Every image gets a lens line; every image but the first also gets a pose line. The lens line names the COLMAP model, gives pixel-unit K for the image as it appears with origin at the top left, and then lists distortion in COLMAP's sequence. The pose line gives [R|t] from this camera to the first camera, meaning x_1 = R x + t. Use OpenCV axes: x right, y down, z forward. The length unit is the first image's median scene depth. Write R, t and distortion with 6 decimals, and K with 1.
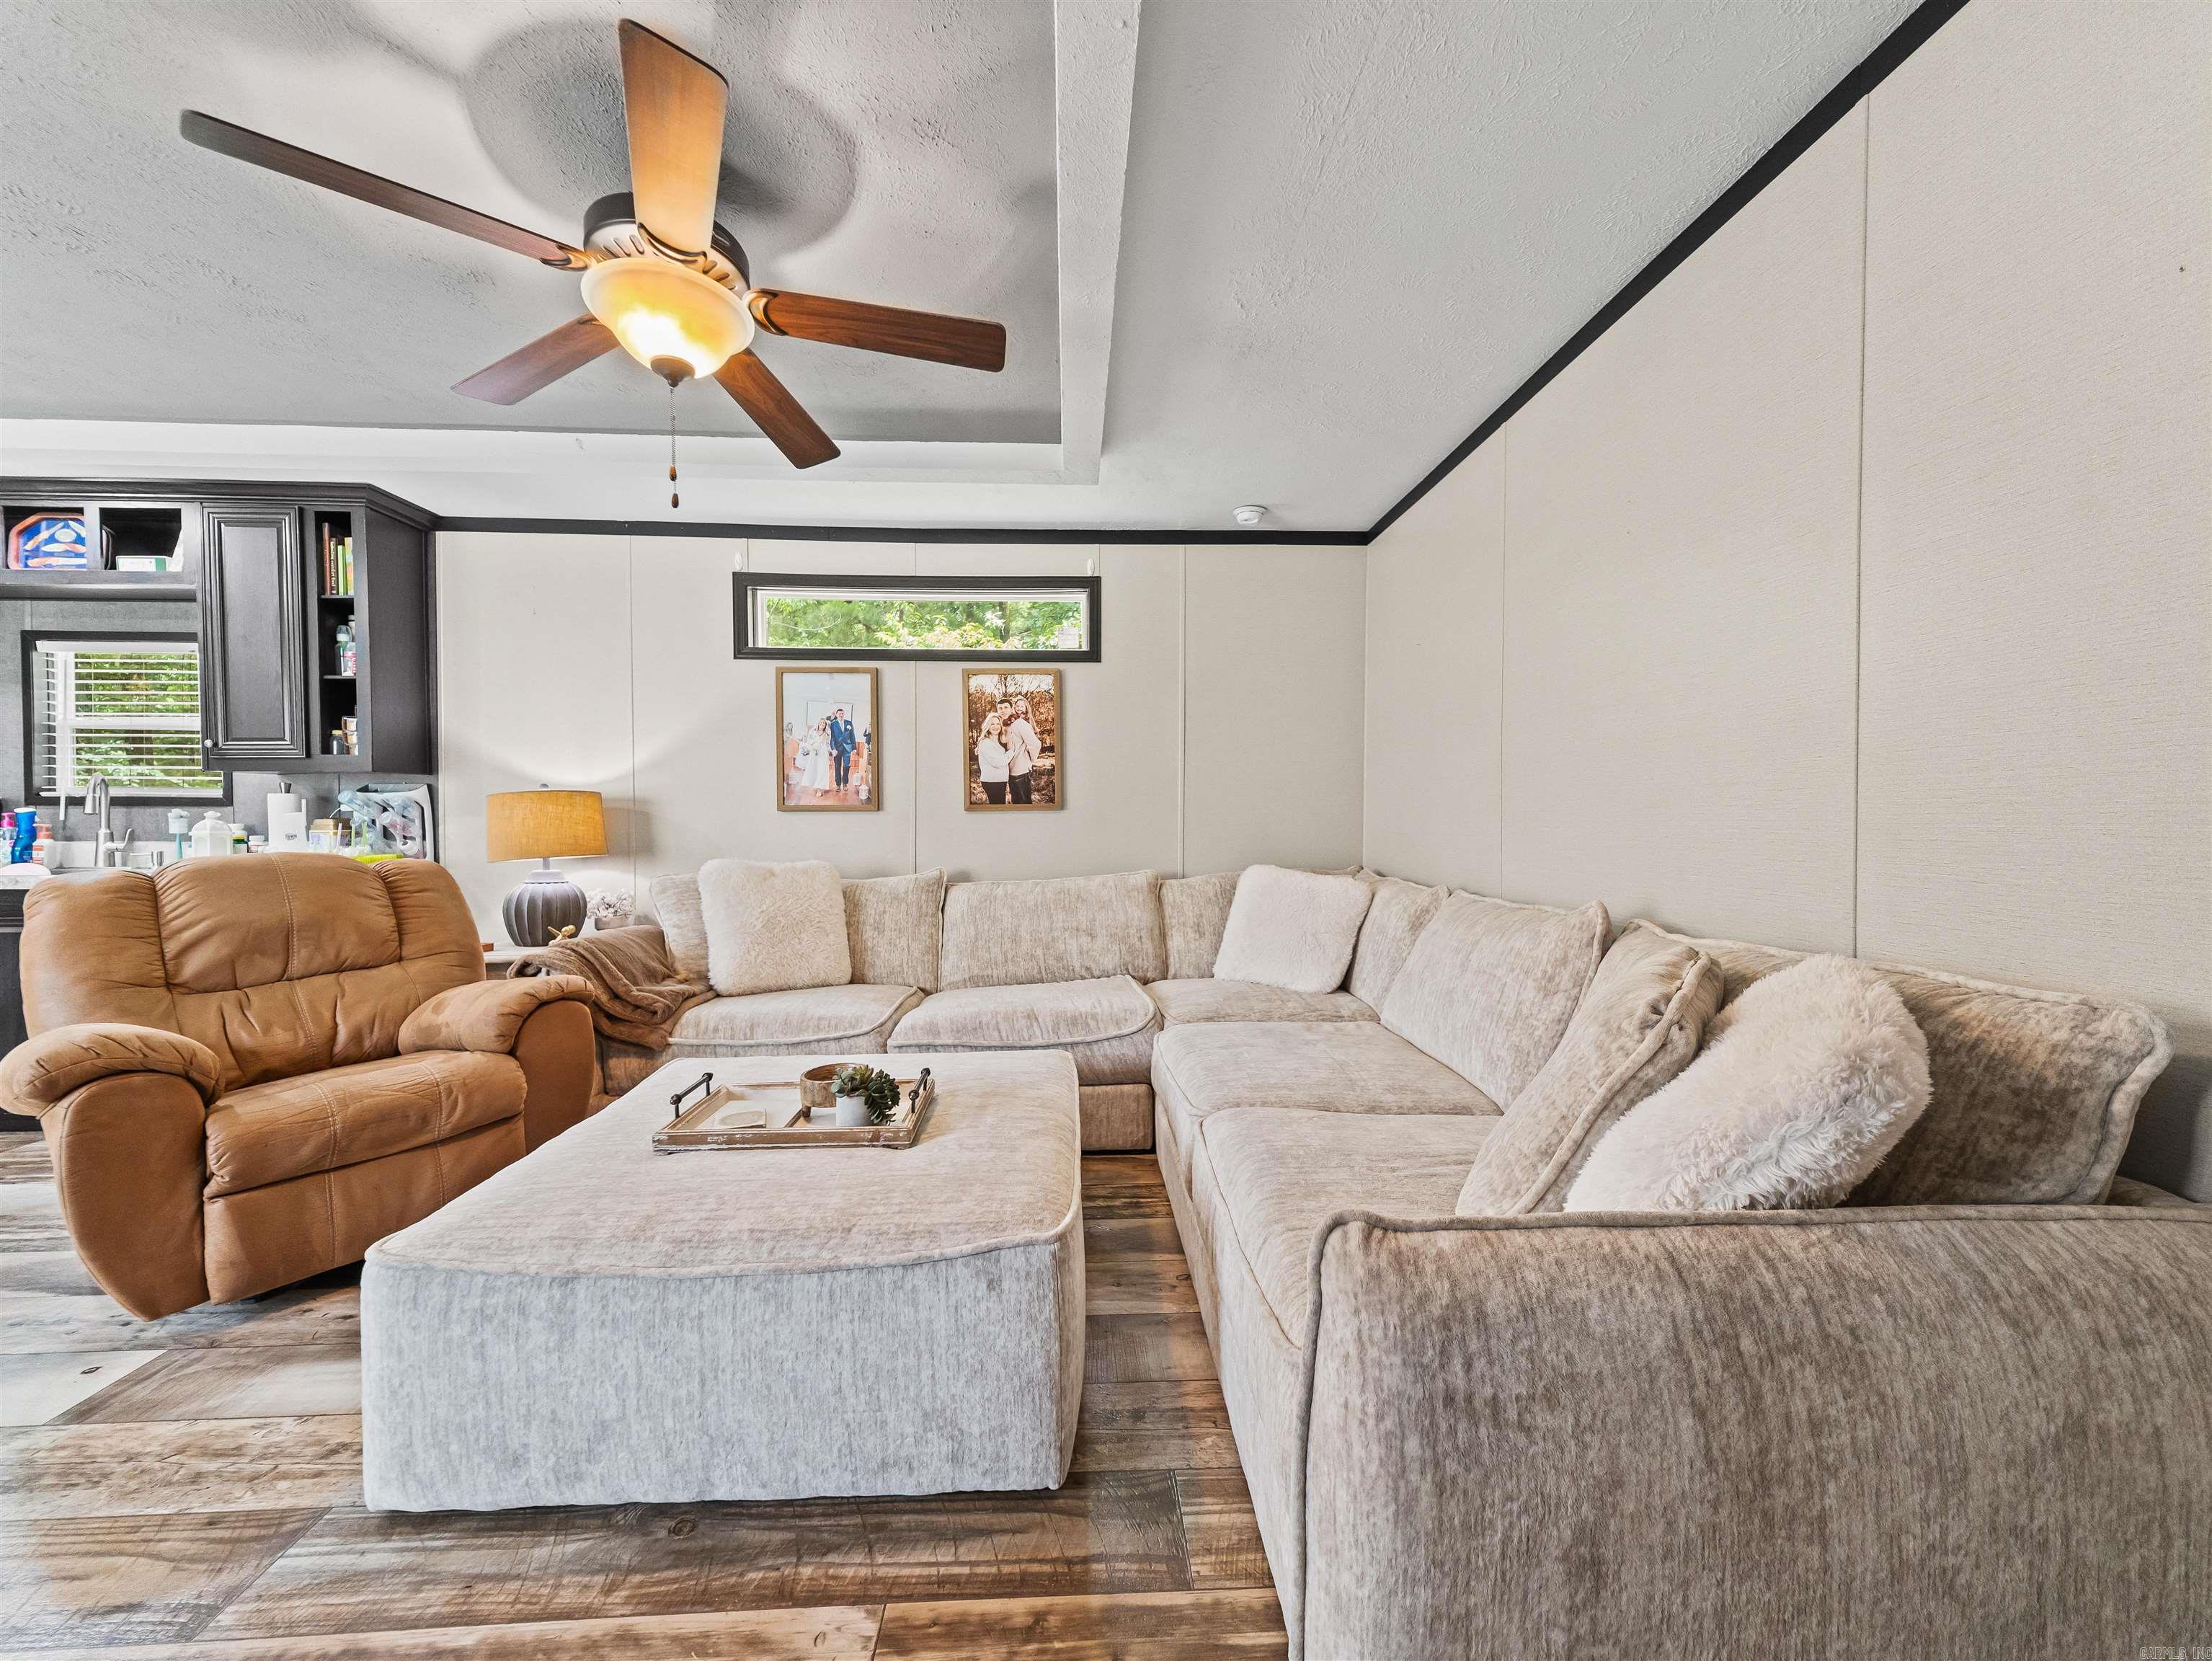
lens RADIAL K [[850.5, 0, 1106.0], [0, 850.5, 830.5], [0, 0, 1]] dist [0.030540, -0.011205]
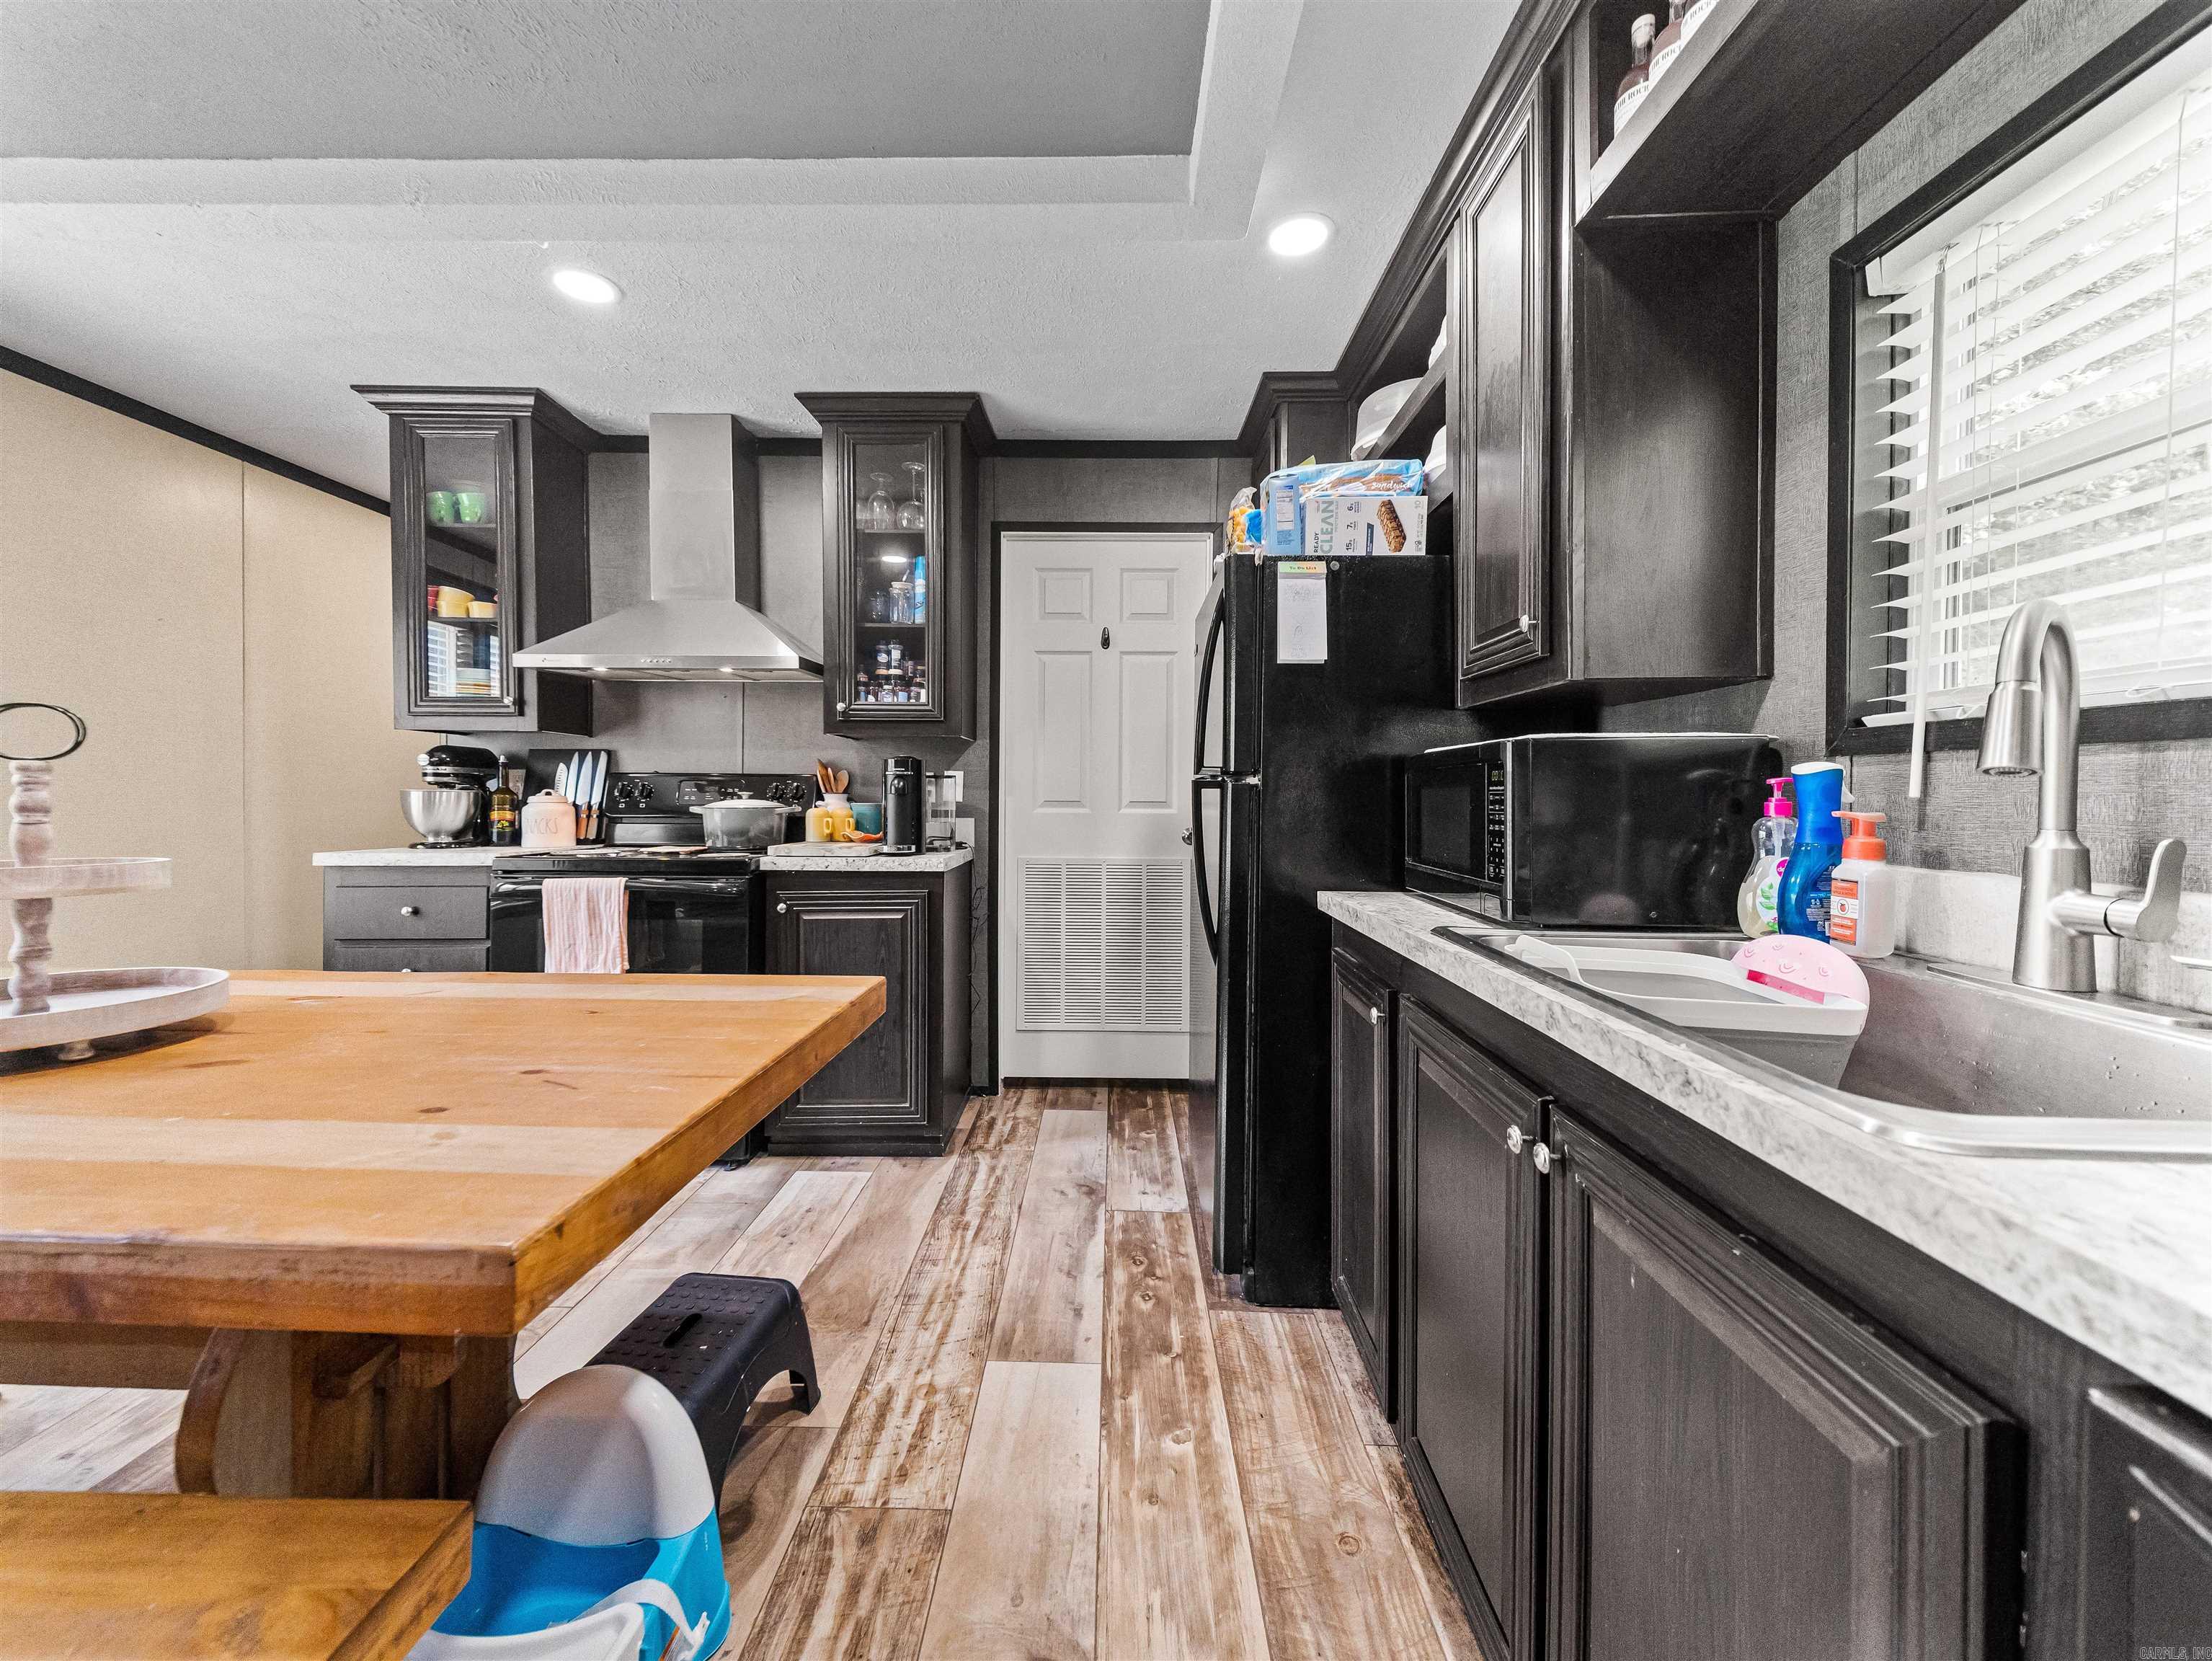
lens RADIAL K [[863.5, 0, 1111.2], [0, 863.5, 806.5], [0, 0, 1]] dist [0.026294, -0.011454]
pose [[-0.076107, 0.012739, -0.997018, -0.886134], [-0.018537, 0.999727, 0.014189, -0.008608], [0.996927, 0.019562, -0.075850, 0.752059]]
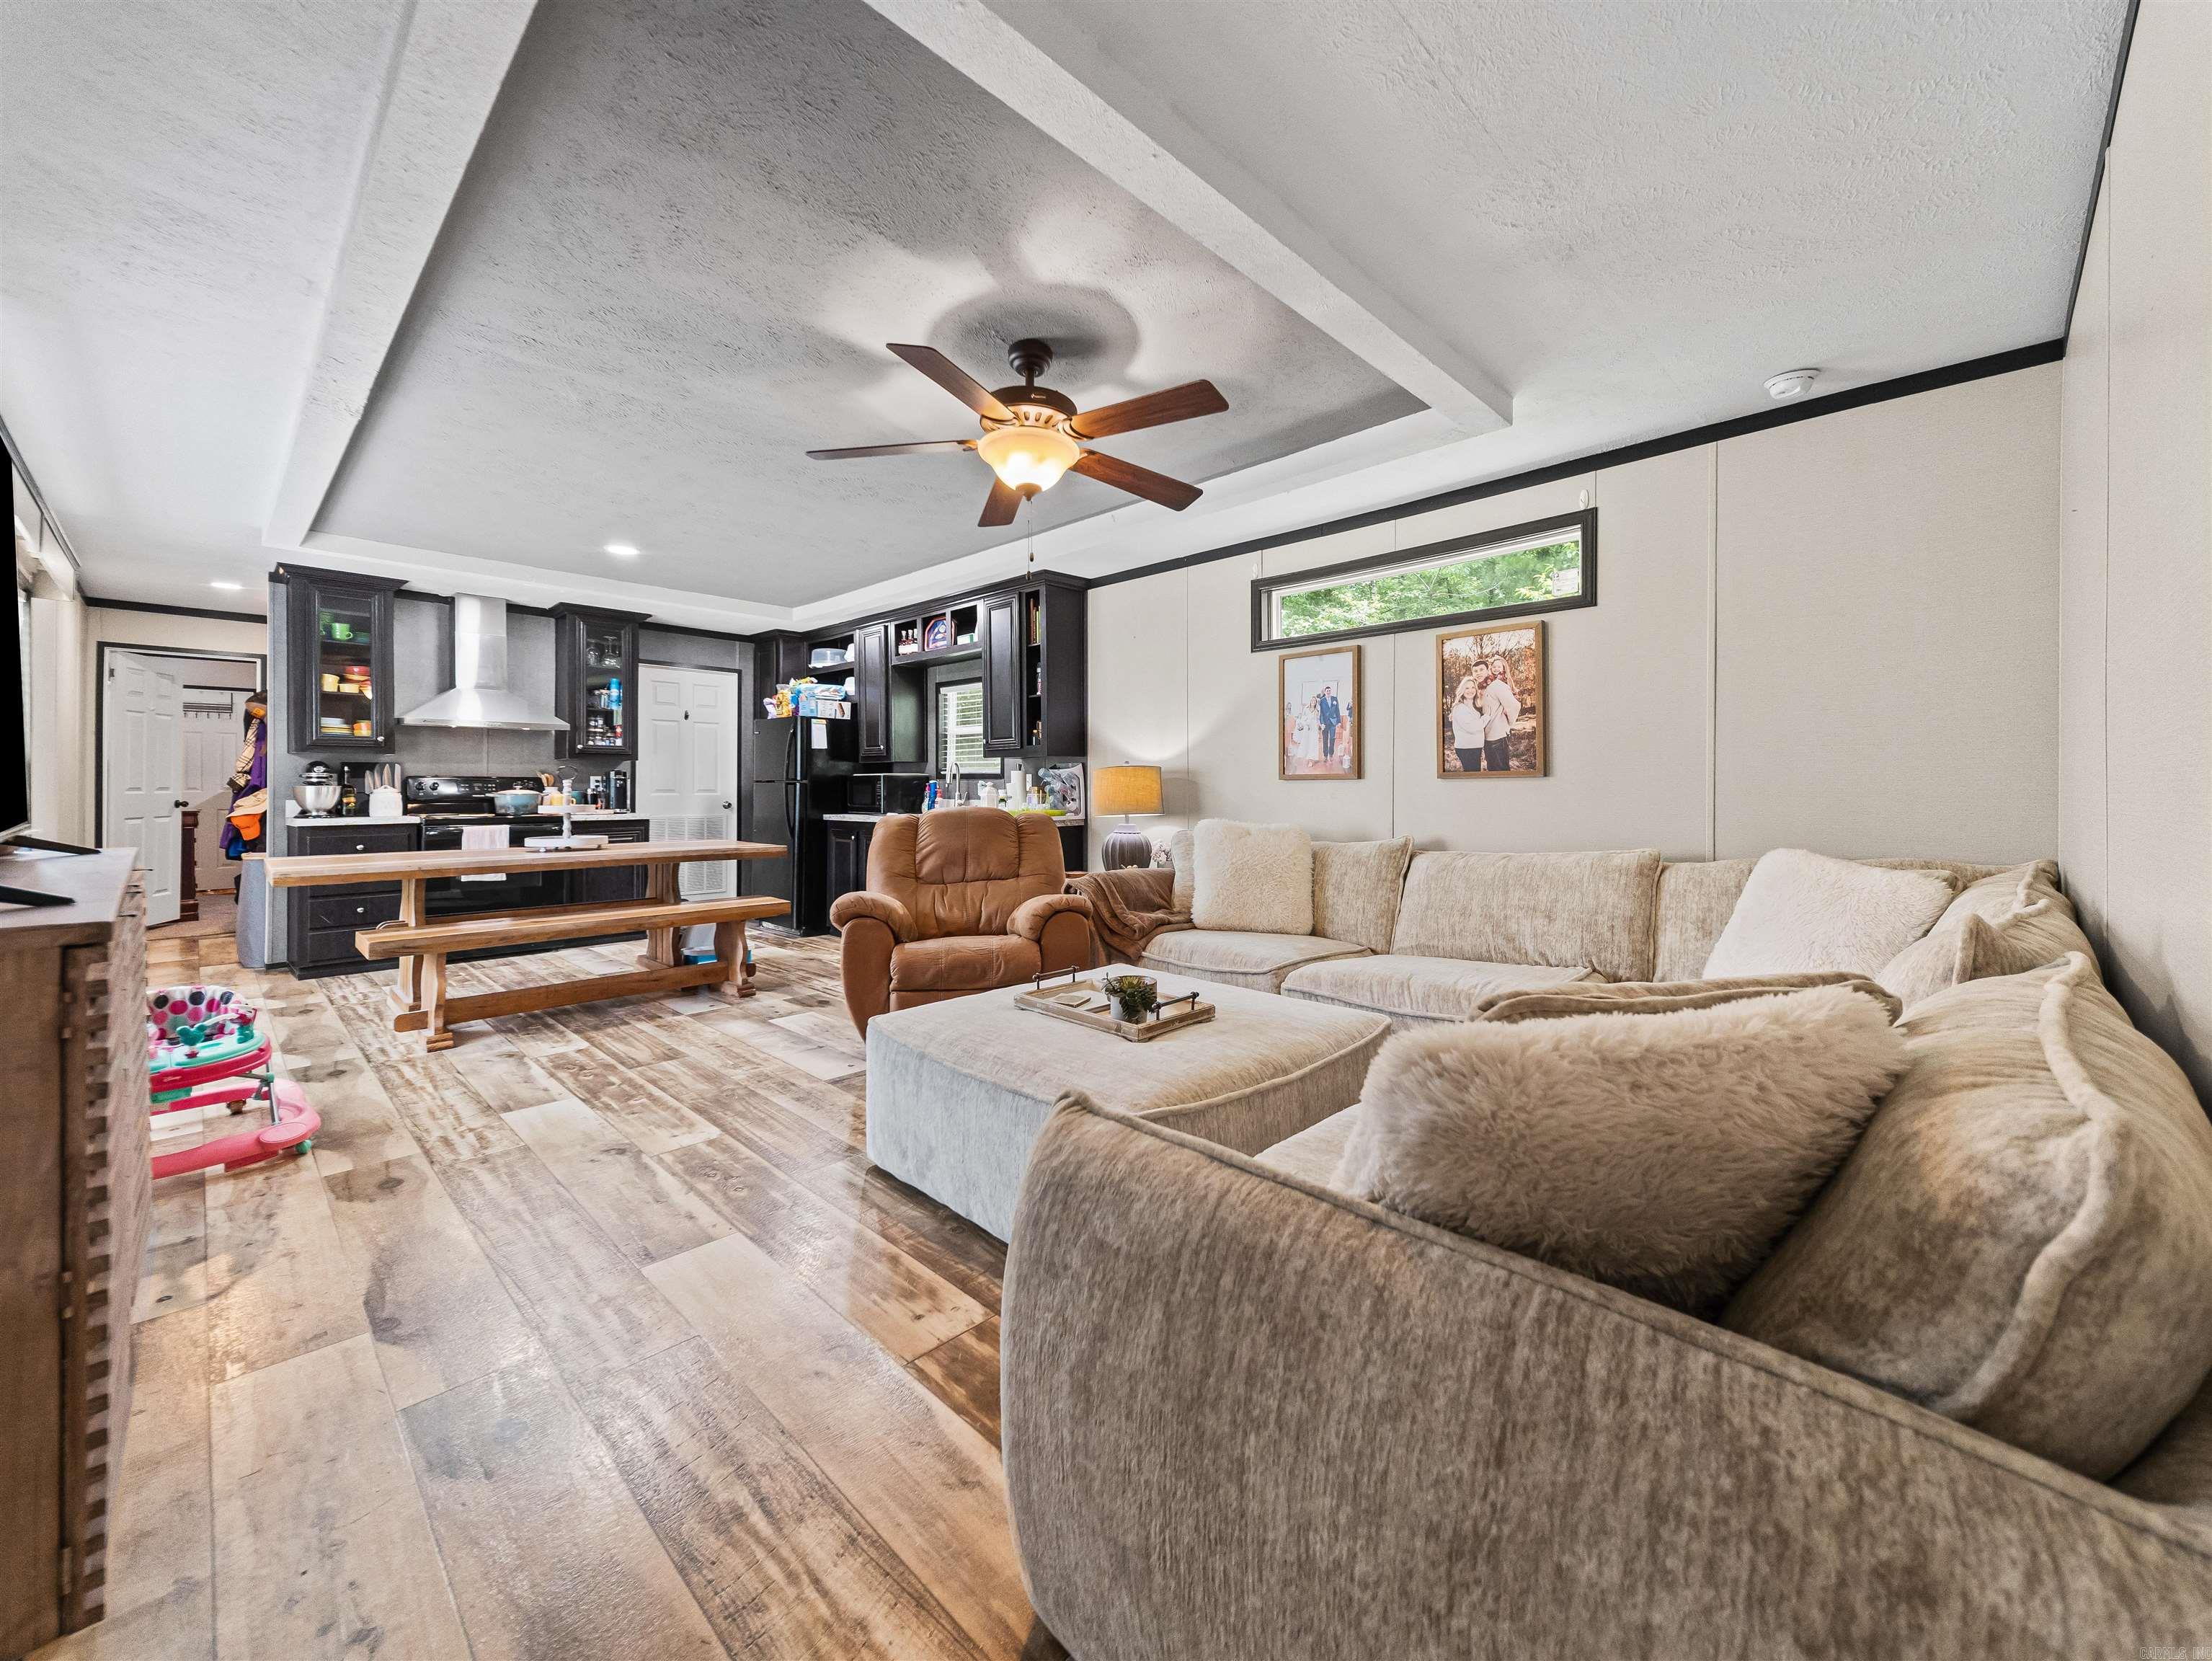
lens RADIAL K [[873.6, 0, 1112.1], [0, 873.6, 782.5], [0, 0, 1]] dist [0.036291, -0.017474]
pose [[0.676320, -0.002627, -0.736603, 0.355051], [-0.010648, 0.999854, -0.013343, -0.001077], [0.736531, 0.016867, 0.676194, 0.036989]]
